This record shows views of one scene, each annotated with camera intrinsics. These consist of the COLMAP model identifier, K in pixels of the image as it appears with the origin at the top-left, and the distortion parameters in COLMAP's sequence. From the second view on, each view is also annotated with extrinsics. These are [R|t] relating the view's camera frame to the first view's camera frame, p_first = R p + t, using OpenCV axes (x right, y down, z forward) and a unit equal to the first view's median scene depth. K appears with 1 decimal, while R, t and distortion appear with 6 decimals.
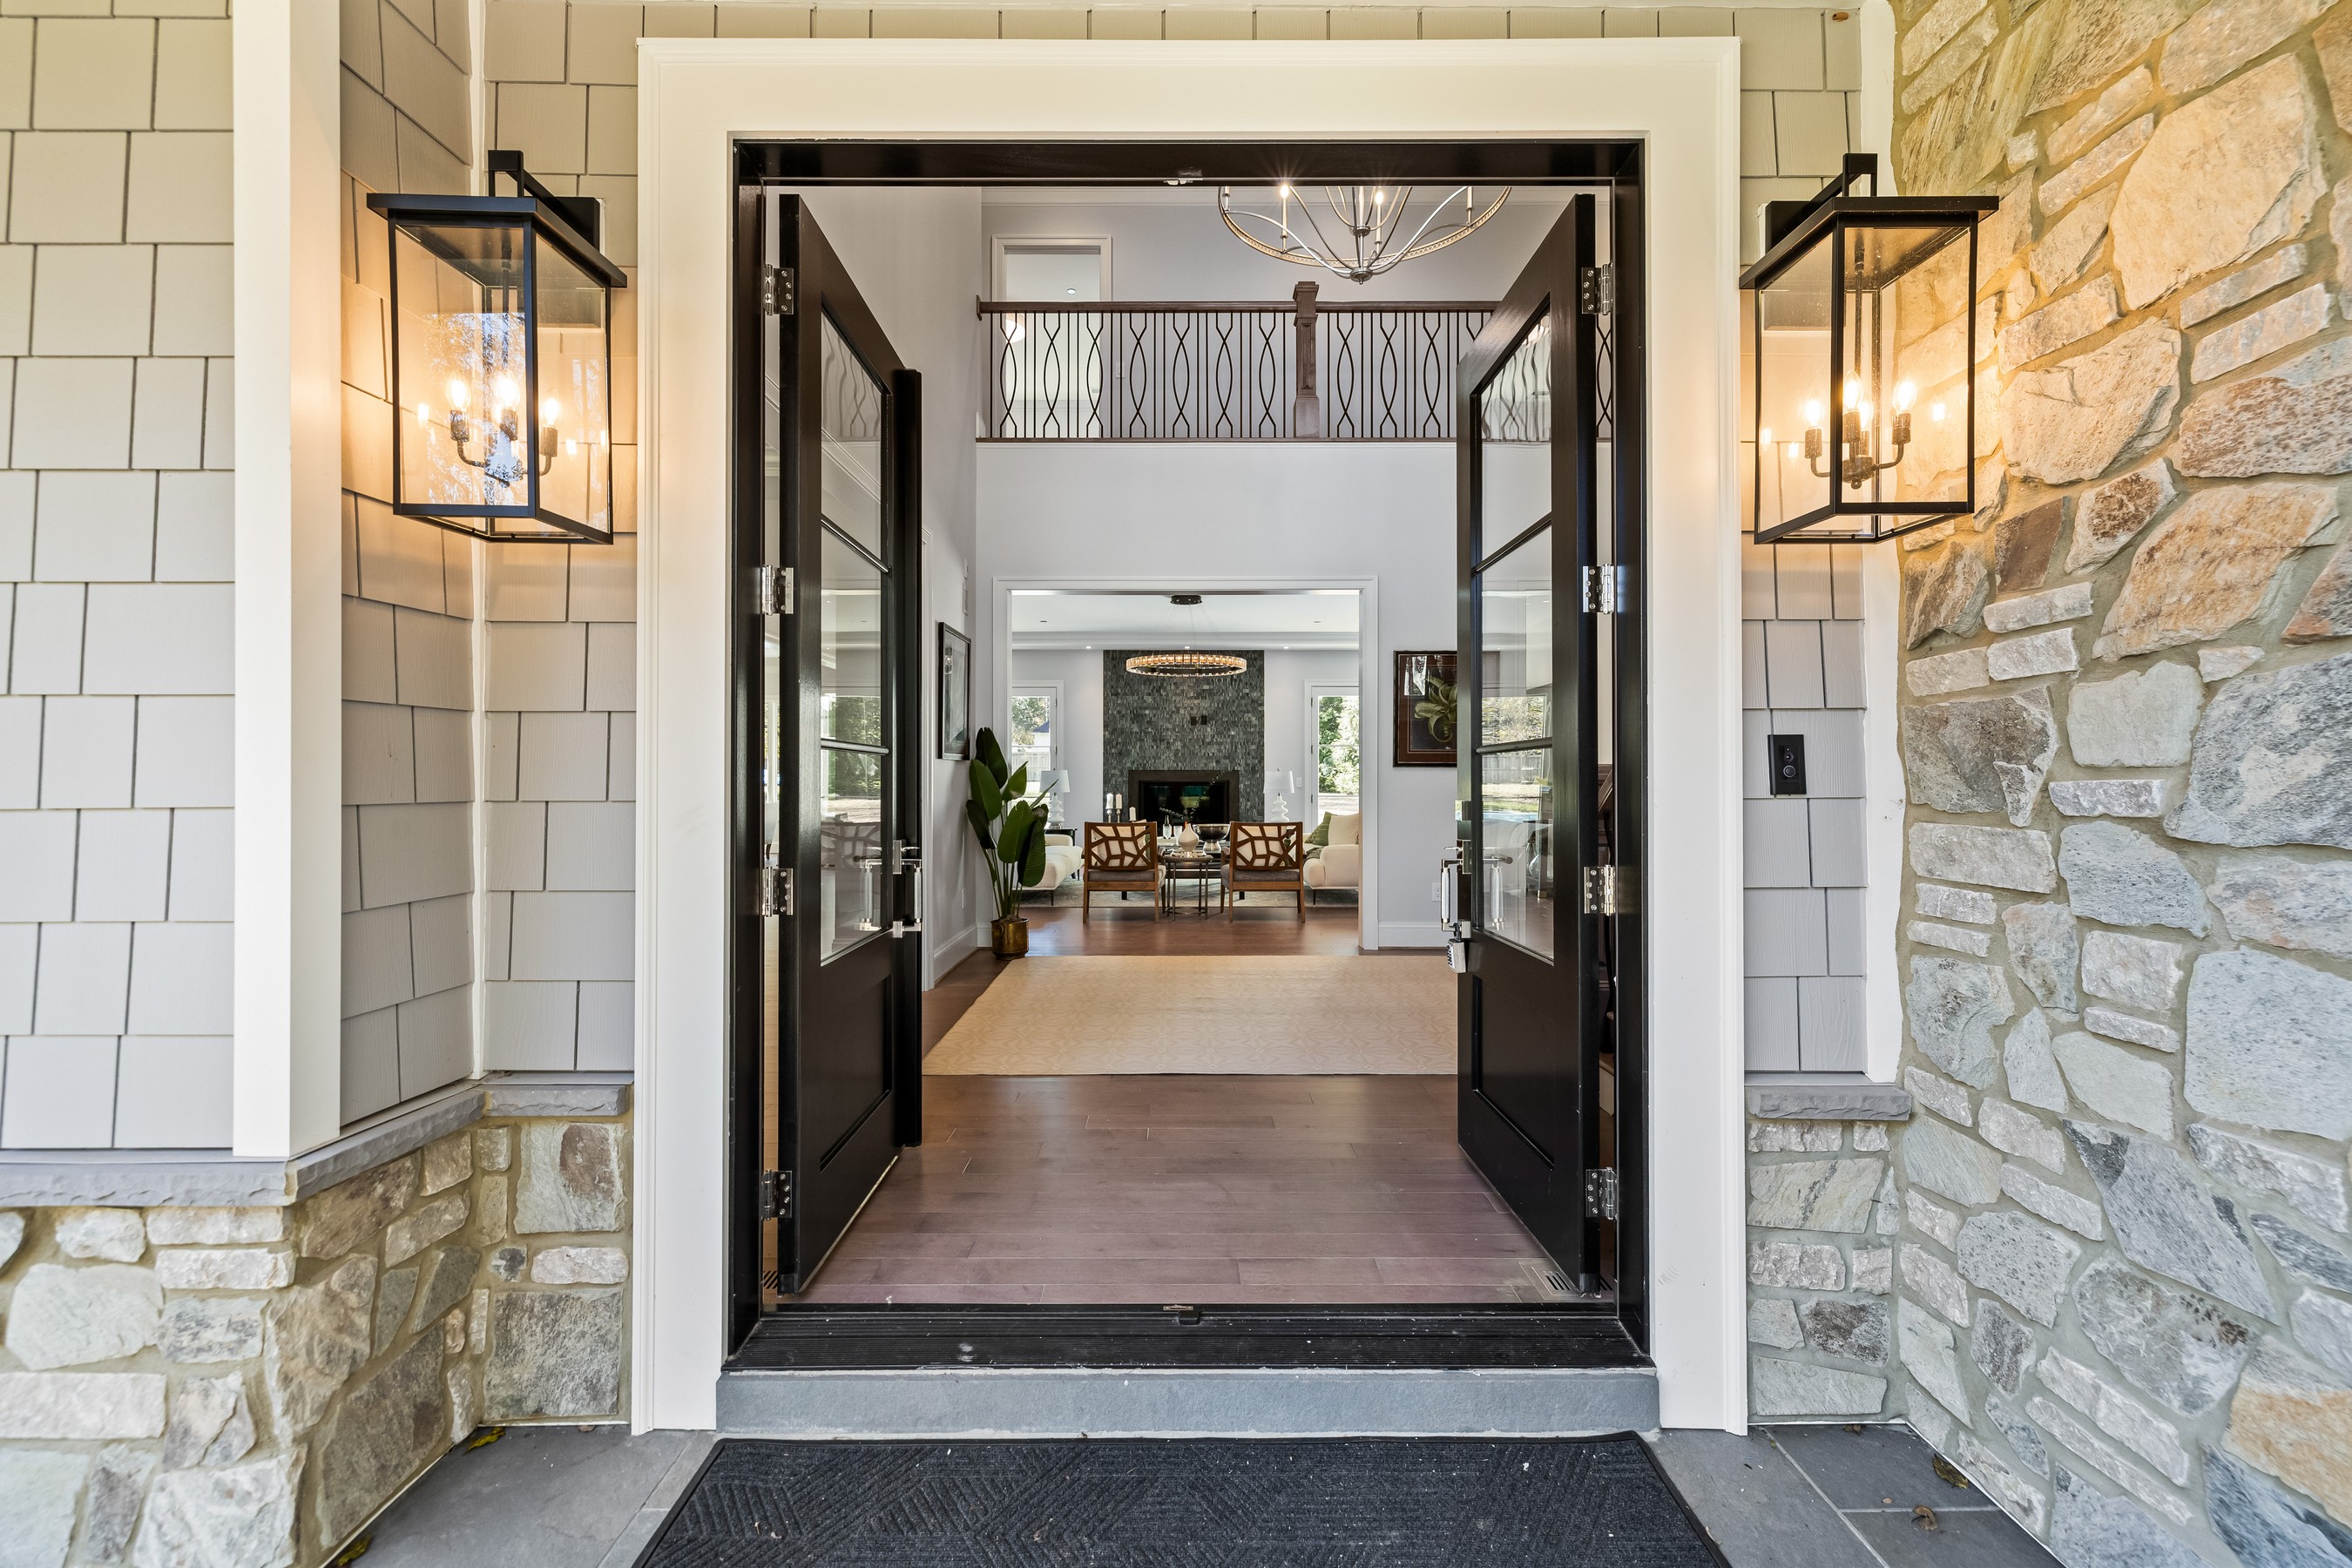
lens RADIAL K [[1001.7, 0, 1175.8], [0, 1001.7, 781.0], [0, 0, 1]] dist [0.004716, -0.000265]
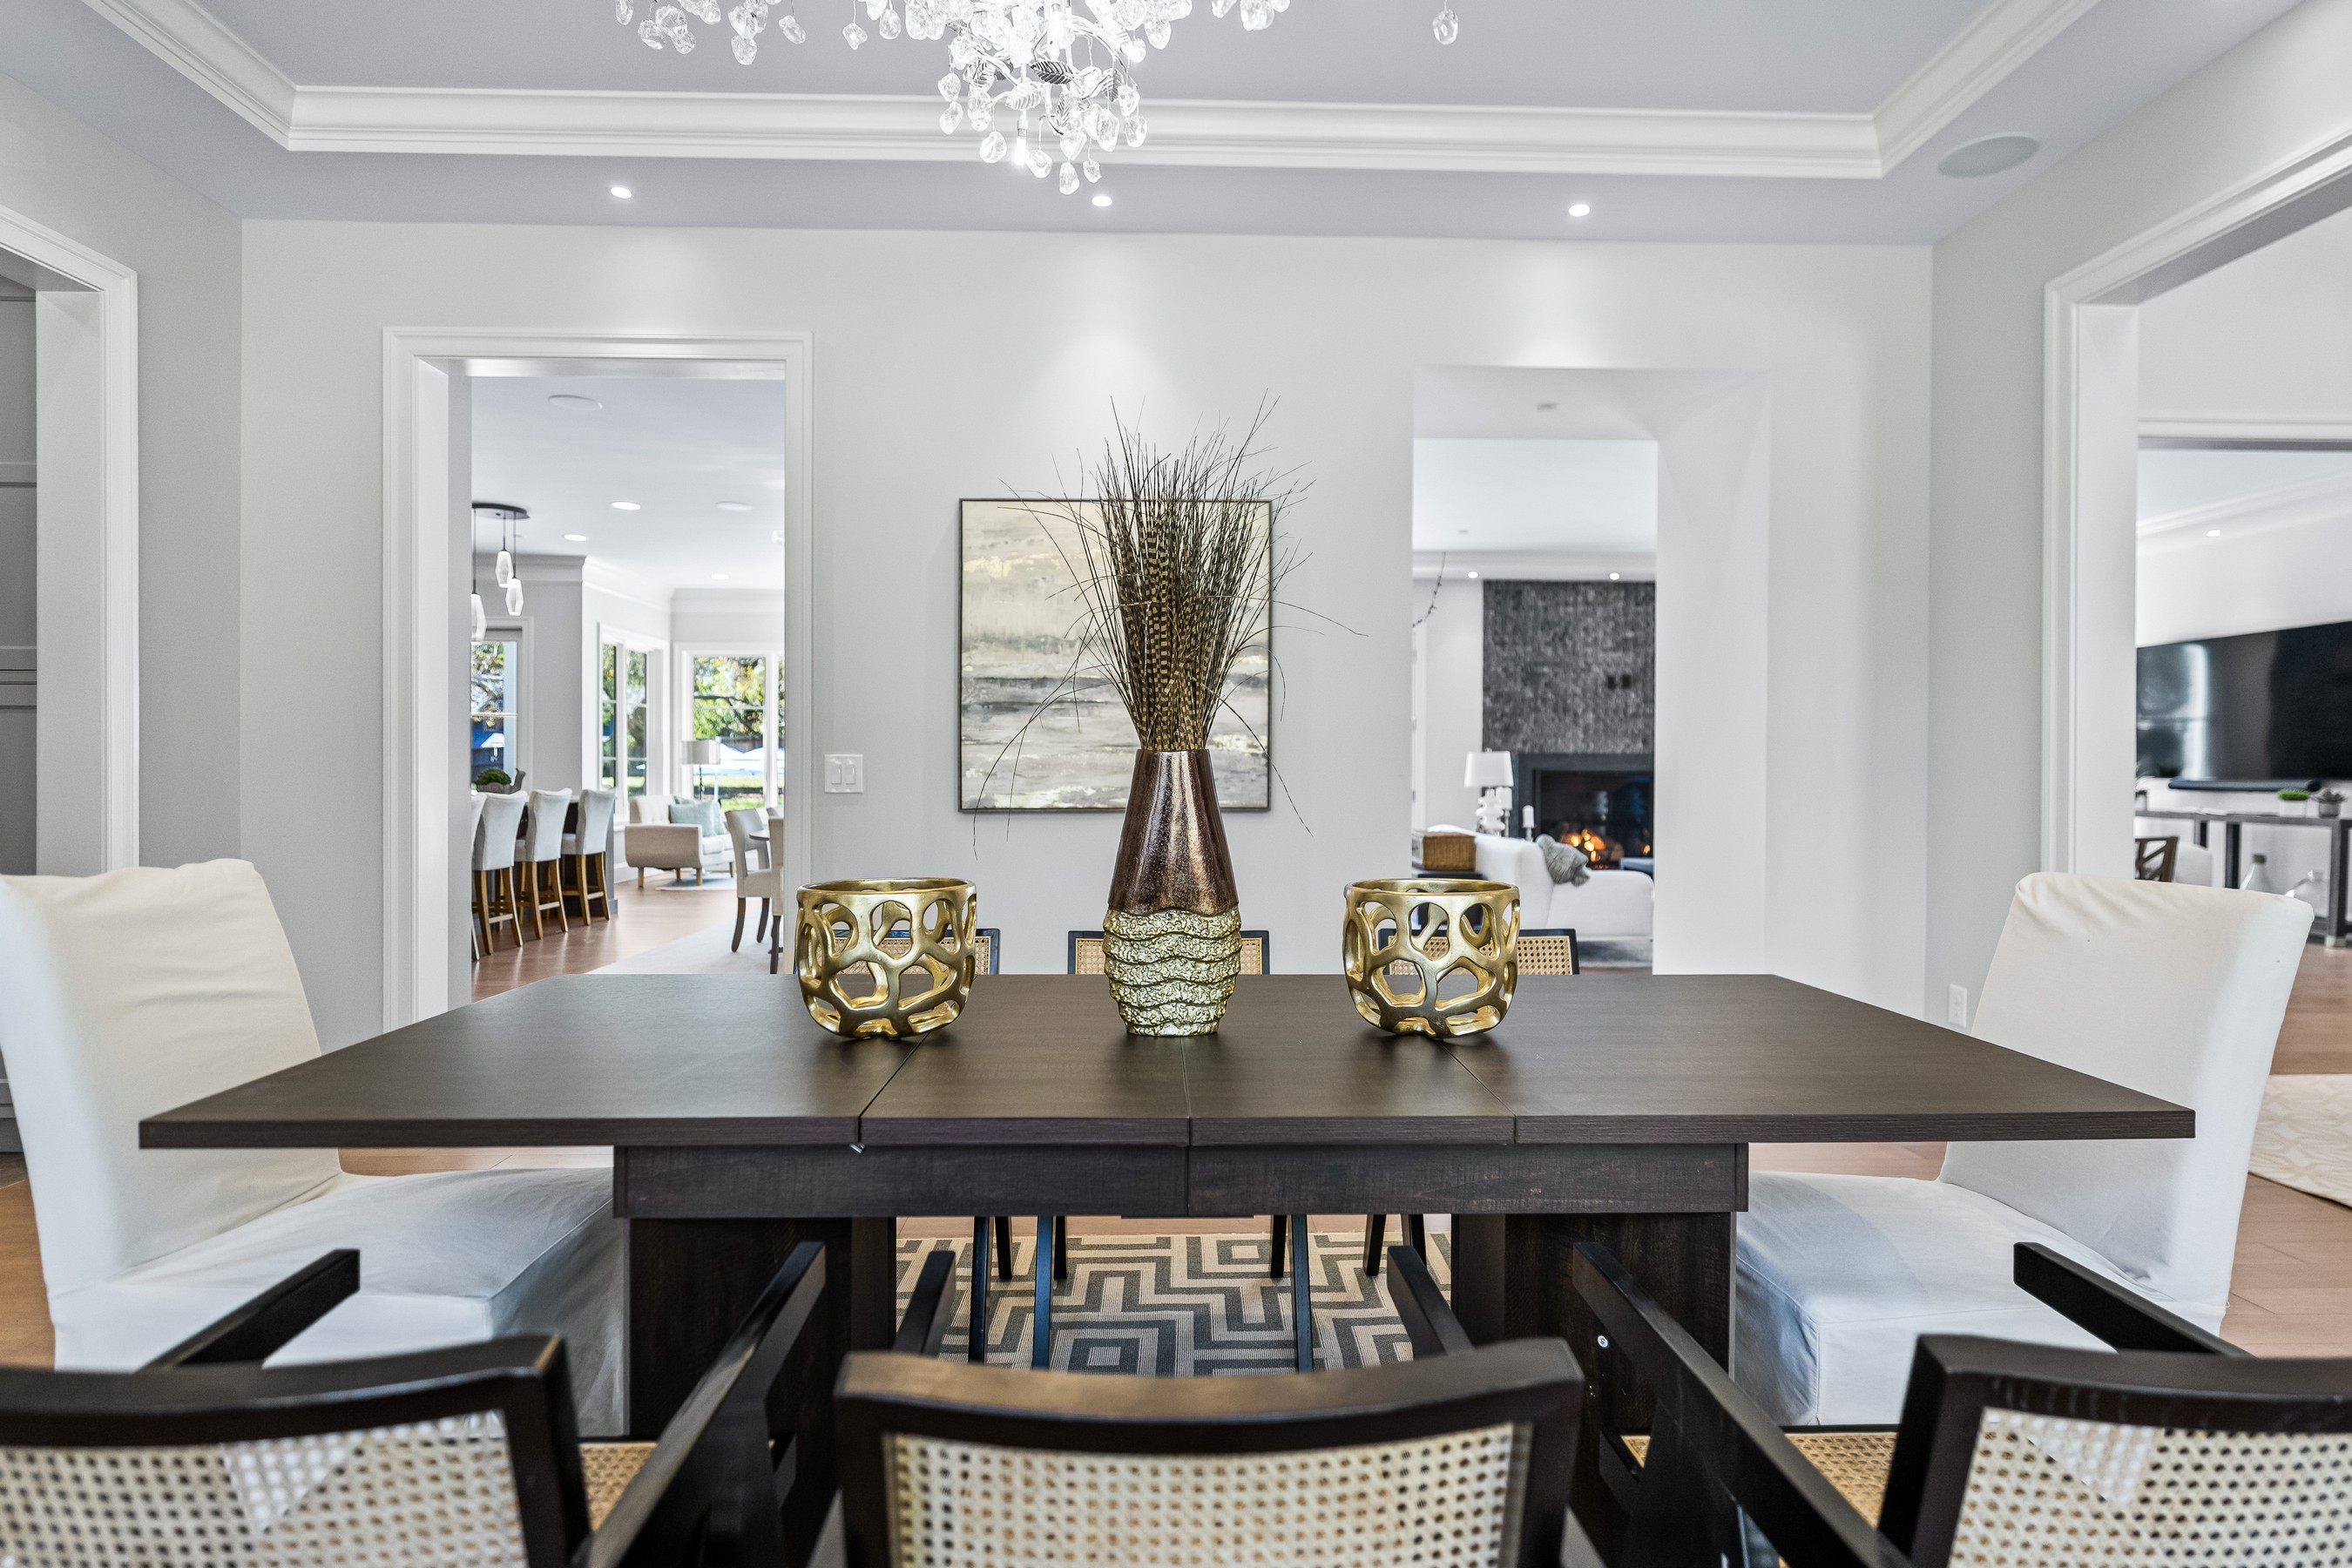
lens RADIAL K [[1220.1, 0, 1182.8], [0, 1220.1, 782.4], [0, 0, 1]] dist [0.003951, 0.000851]
pose [[0.999334, 0.001932, 0.036445, -0.310909], [-0.002320, 0.999941, 0.010600, 0.000828], [-0.036422, -0.010677, 0.999279, 0.164334]]
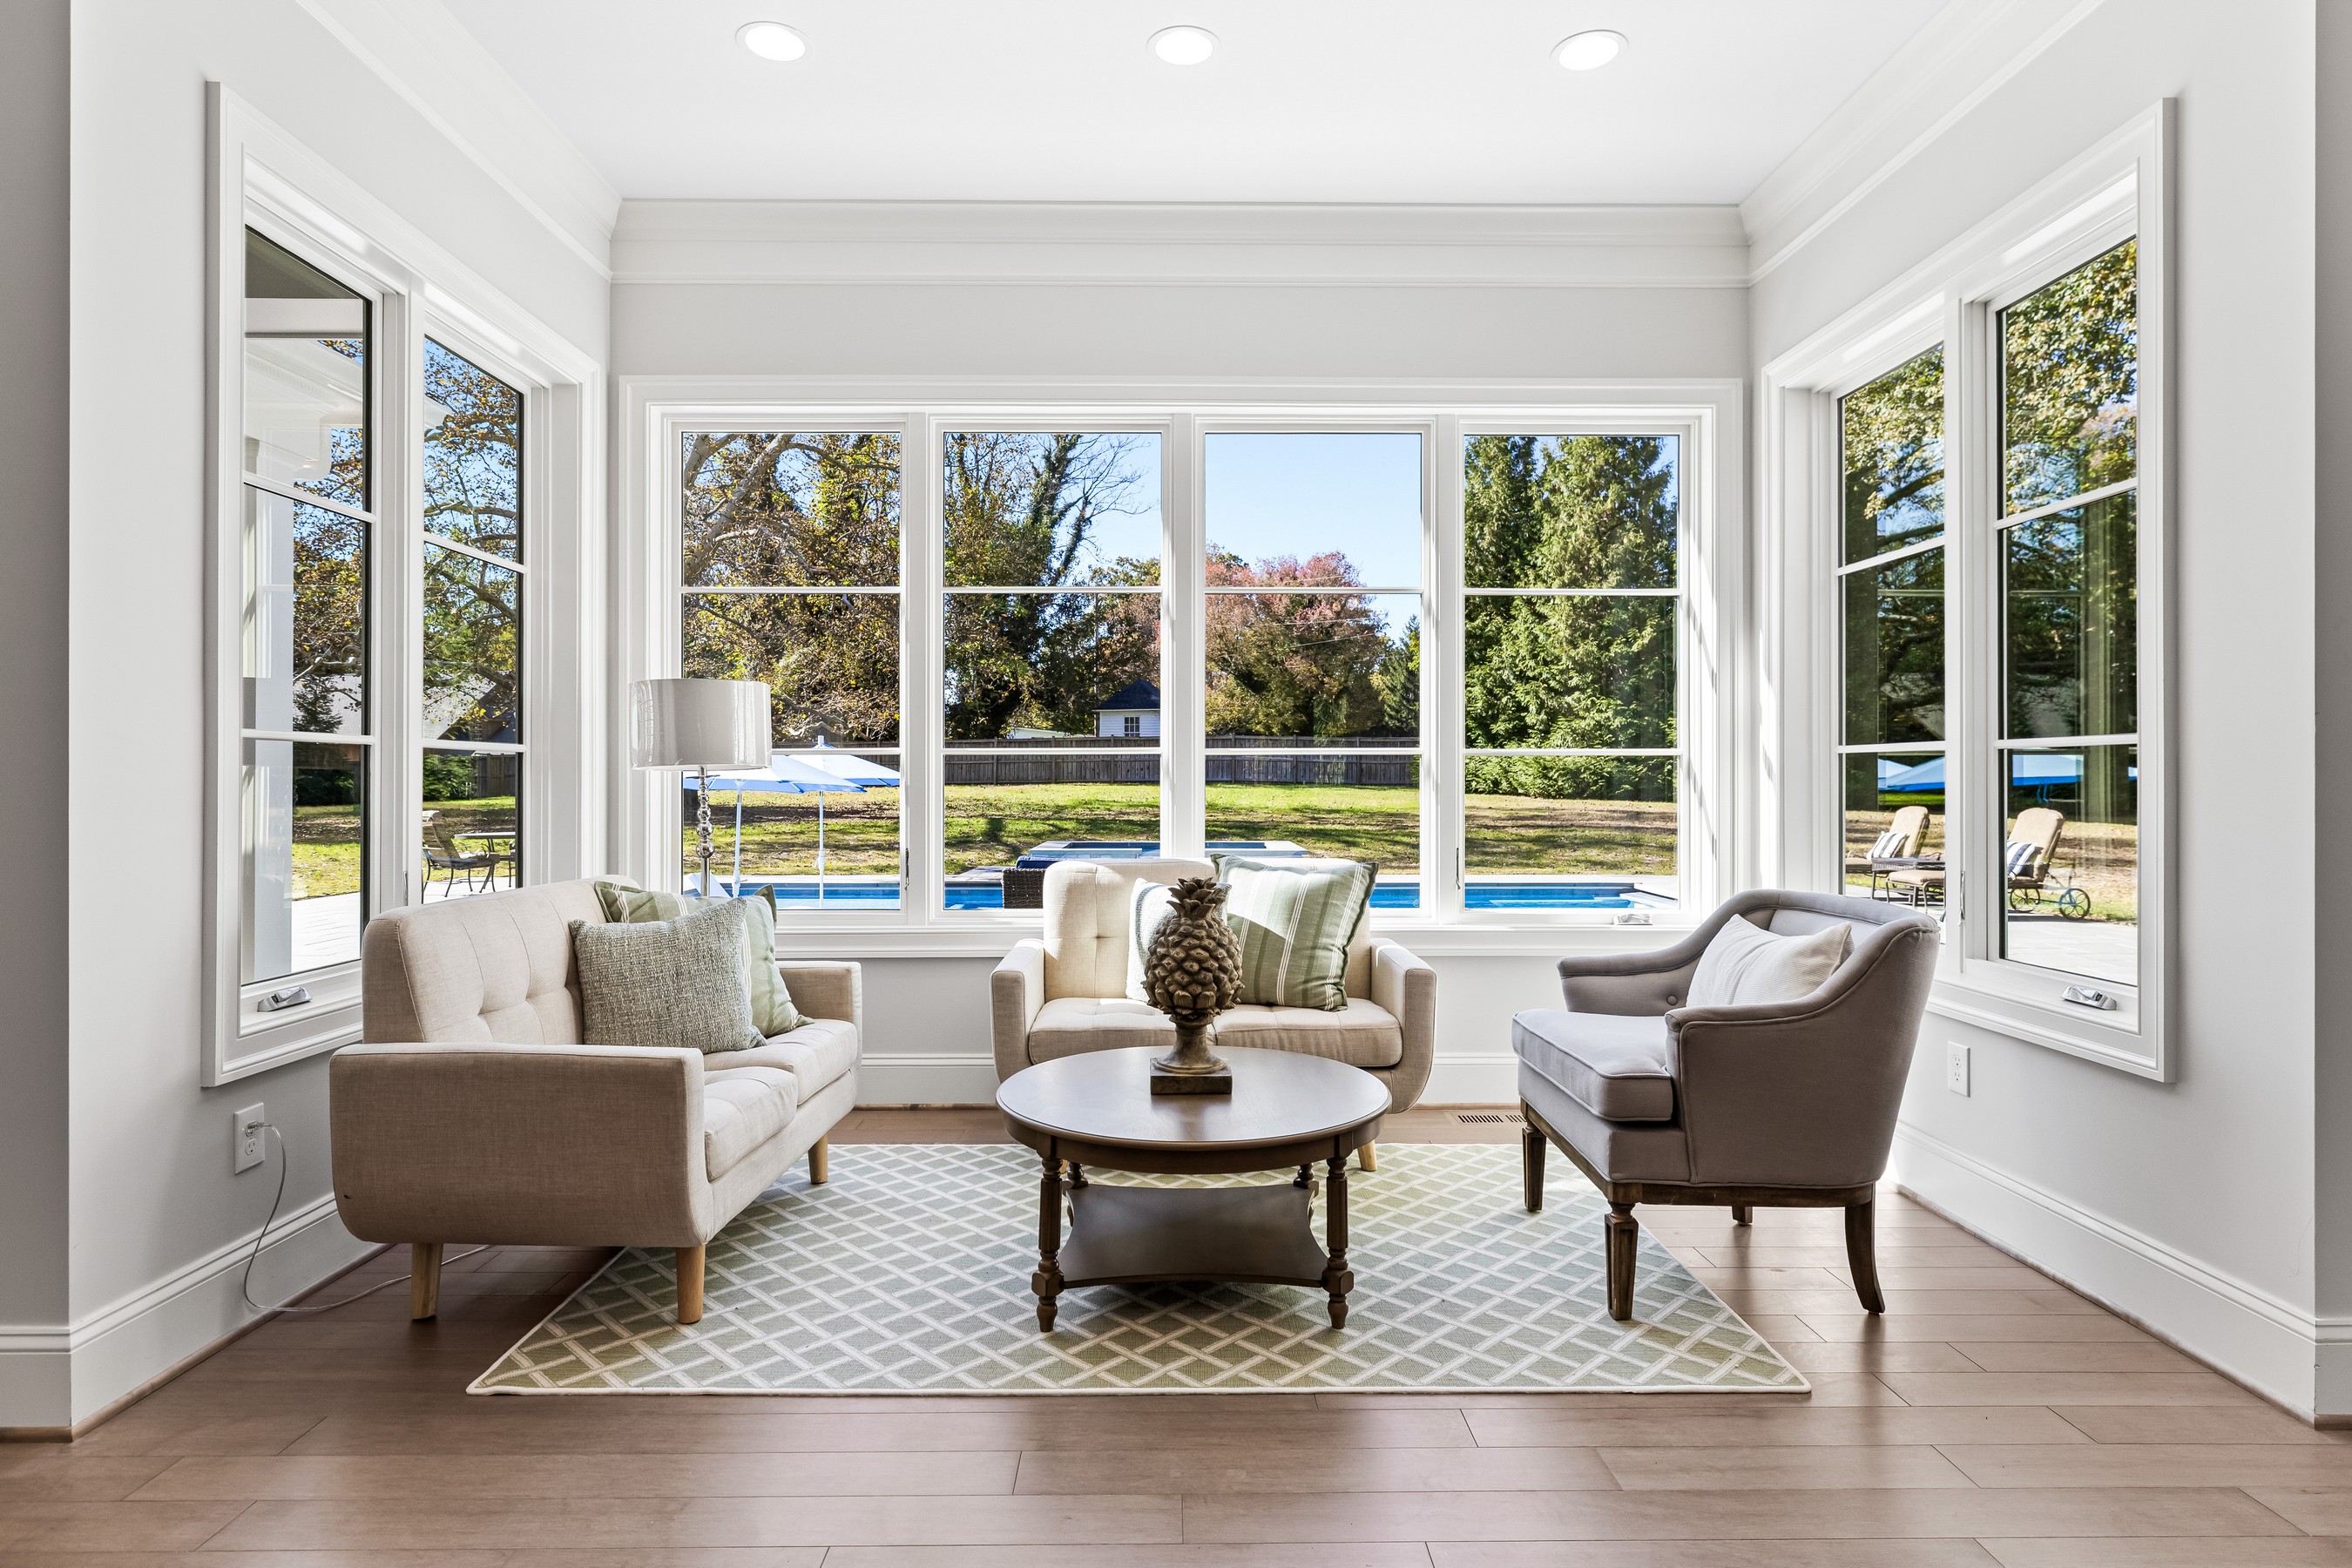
lens RADIAL K [[1207.5, 0, 1178.2], [0, 1207.5, 794.9], [0, 0, 1]] dist [0.019433, 0.000045]
pose [[0.999706, 0.000813, 0.024242, -0.550095], [-0.001168, 0.999892, 0.014634, 0.001581], [-0.024227, -0.014658, 0.999599, 0.848740]]
